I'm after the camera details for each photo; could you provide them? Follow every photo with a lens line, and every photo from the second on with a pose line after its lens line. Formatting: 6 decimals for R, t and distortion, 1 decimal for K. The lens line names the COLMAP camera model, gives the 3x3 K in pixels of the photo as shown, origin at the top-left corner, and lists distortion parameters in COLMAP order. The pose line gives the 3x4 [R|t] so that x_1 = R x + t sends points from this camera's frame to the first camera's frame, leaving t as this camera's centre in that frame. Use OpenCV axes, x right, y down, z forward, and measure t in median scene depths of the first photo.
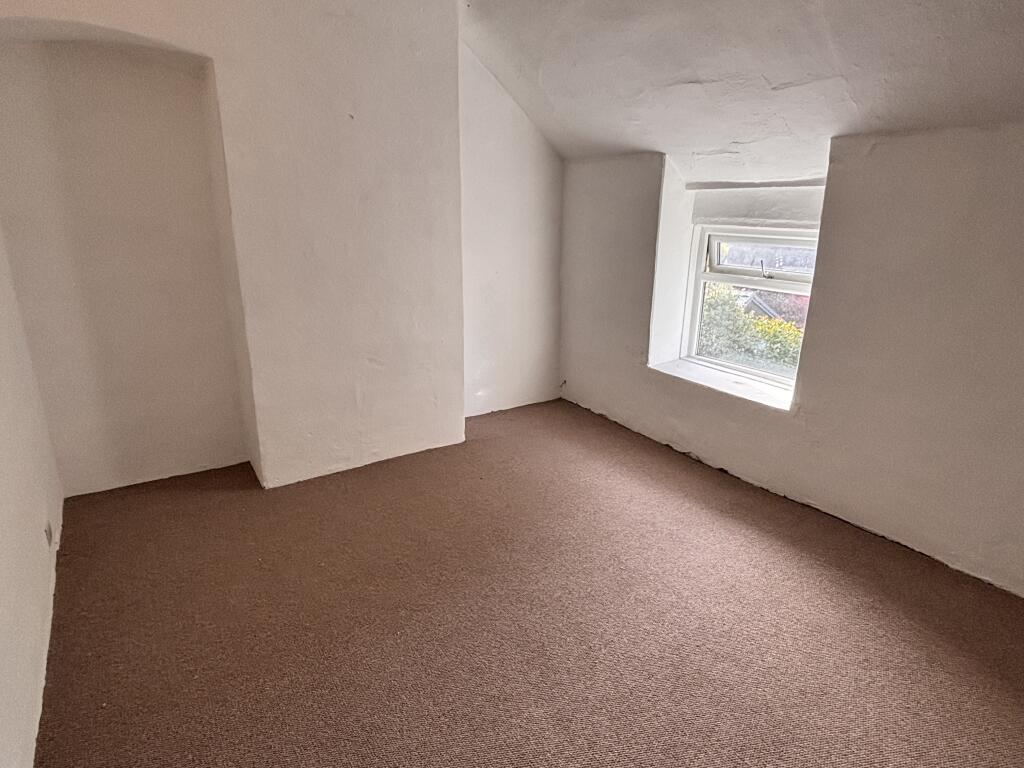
lens RADIAL K [[568.8, 0, 513.0], [0, 568.8, 387.2], [0, 0, 1]] dist [0.005387, 0.000834]
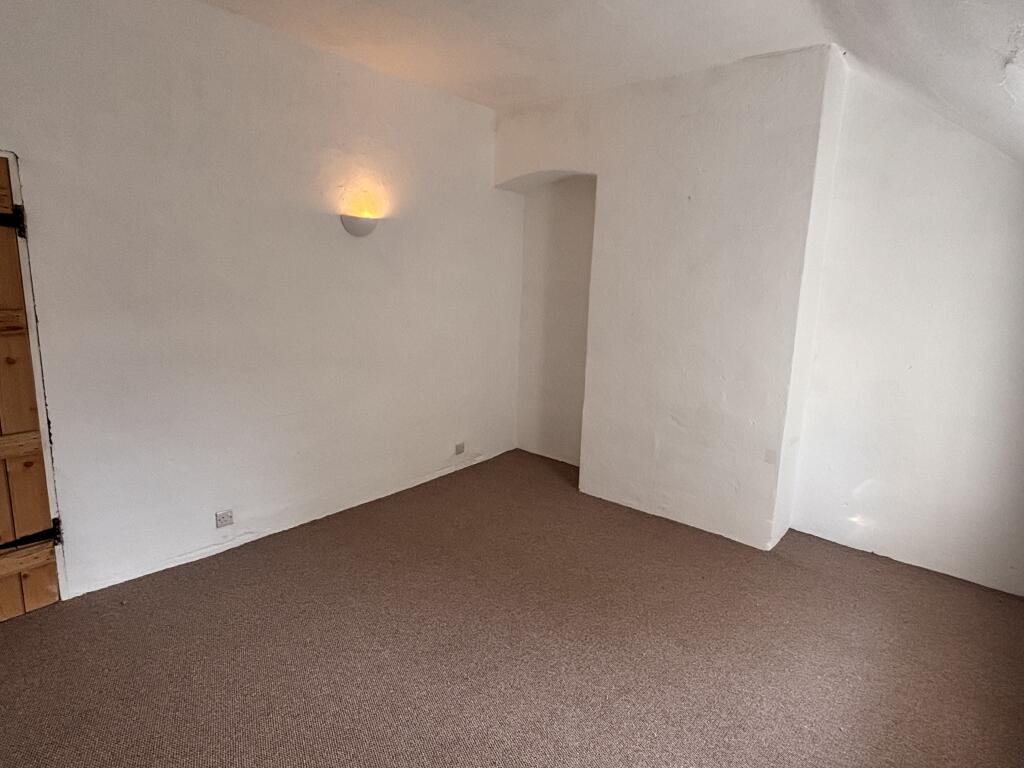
lens RADIAL K [[568.8, 0, 512.8], [0, 568.8, 379.4], [0, 0, 1]] dist [0.005387, 0.000834]
pose [[0.259635, 0.171978, -0.950270, 0.654705], [-0.307272, 0.947587, 0.087539, -0.116495], [0.915518, 0.269264, 0.298871, 0.399822]]
